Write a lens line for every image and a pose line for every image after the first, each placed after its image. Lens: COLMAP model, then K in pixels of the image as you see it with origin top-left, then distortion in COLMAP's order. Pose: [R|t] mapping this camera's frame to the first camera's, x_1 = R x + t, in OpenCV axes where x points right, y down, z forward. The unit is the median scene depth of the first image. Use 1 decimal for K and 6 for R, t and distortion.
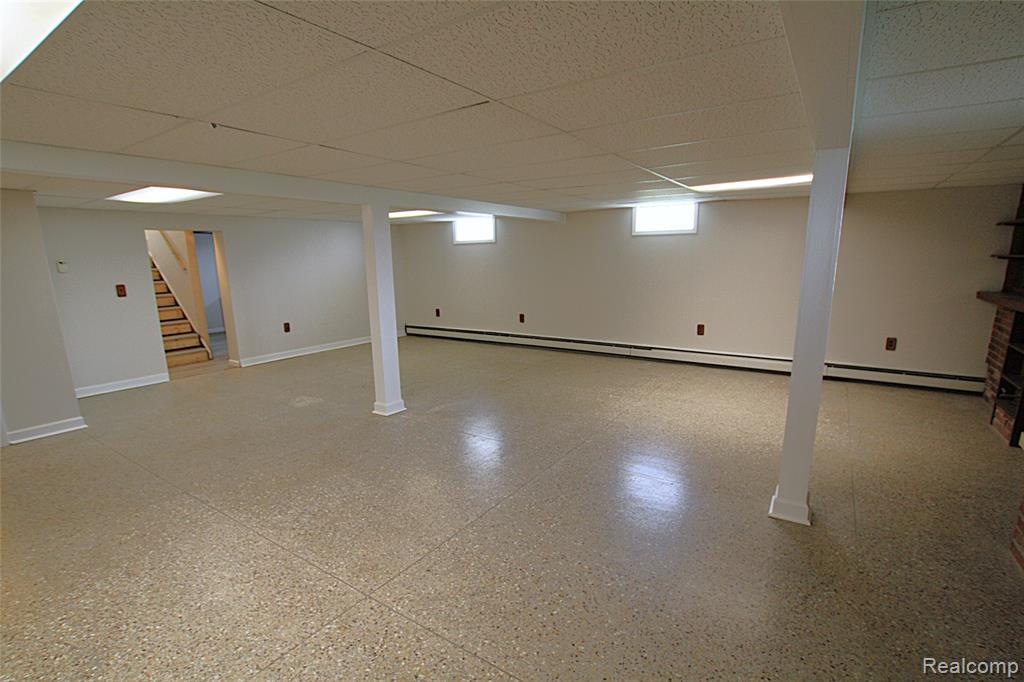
lens RADIAL K [[479.6, 0, 519.7], [0, 479.6, 360.6], [0, 0, 1]] dist [-0.026823, 0.001134]
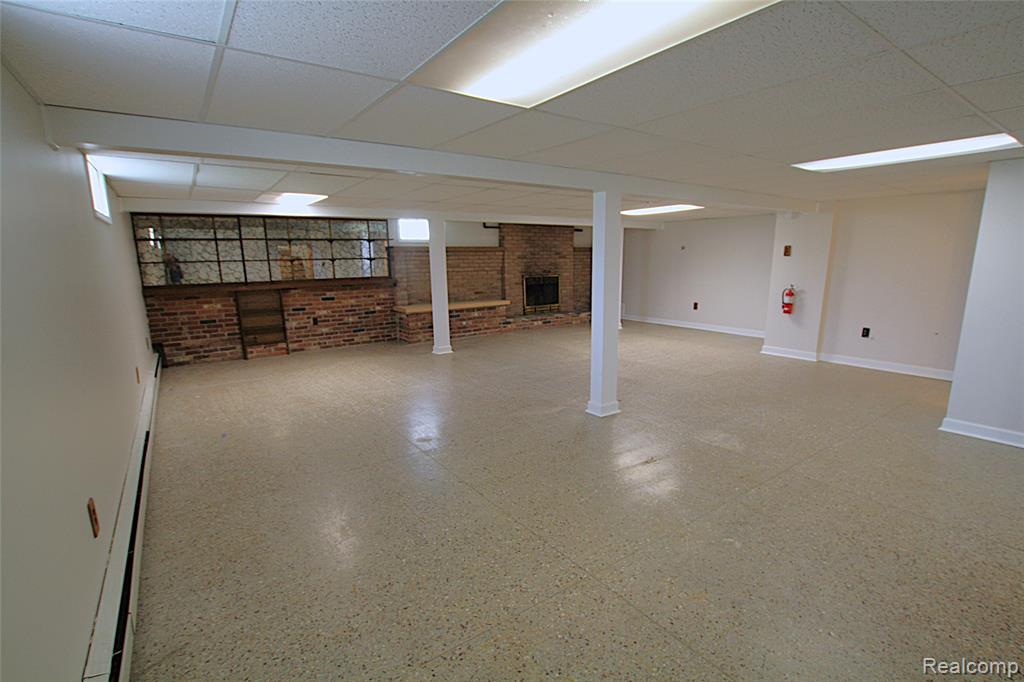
lens RADIAL K [[479.6, 0, 519.7], [0, 479.6, 360.6], [0, 0, 1]] dist [-0.026823, 0.001134]
pose [[-0.934887, -0.048139, 0.351666, -0.437199], [0.102781, 0.911598, 0.398027, -0.373311], [-0.339739, 0.408255, -0.847293, 1.782368]]
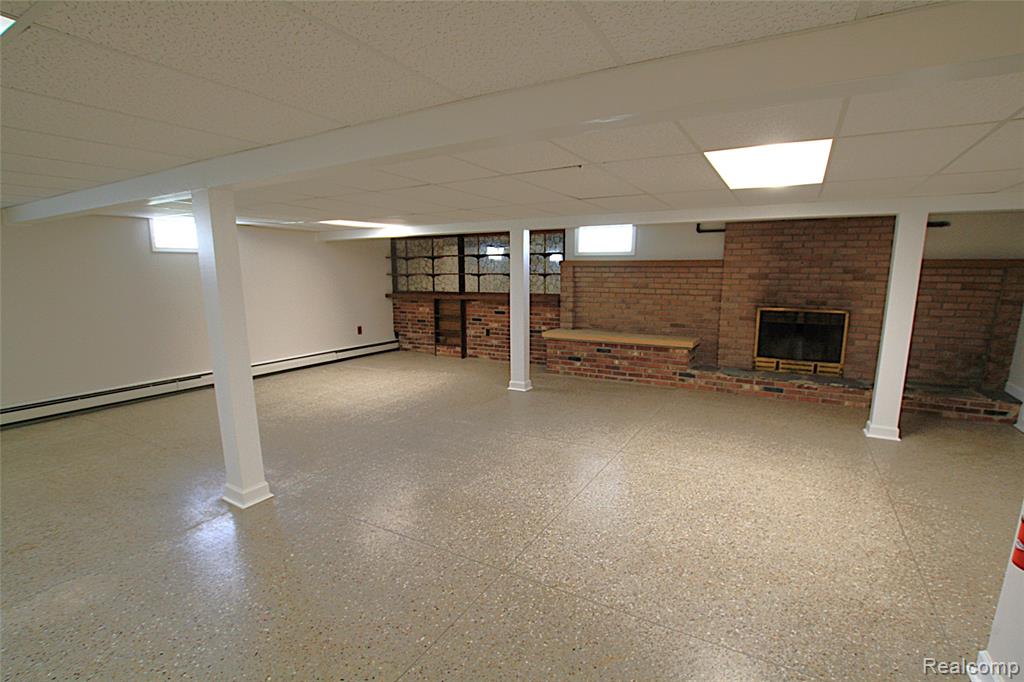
lens RADIAL K [[479.6, 0, 519.7], [0, 479.6, 360.6], [0, 0, 1]] dist [-0.026823, 0.001134]
pose [[-0.064659, -0.167370, 0.983772, -0.902039], [0.217539, 0.959761, 0.177583, -0.113399], [-0.973908, 0.225491, -0.025647, 0.588048]]
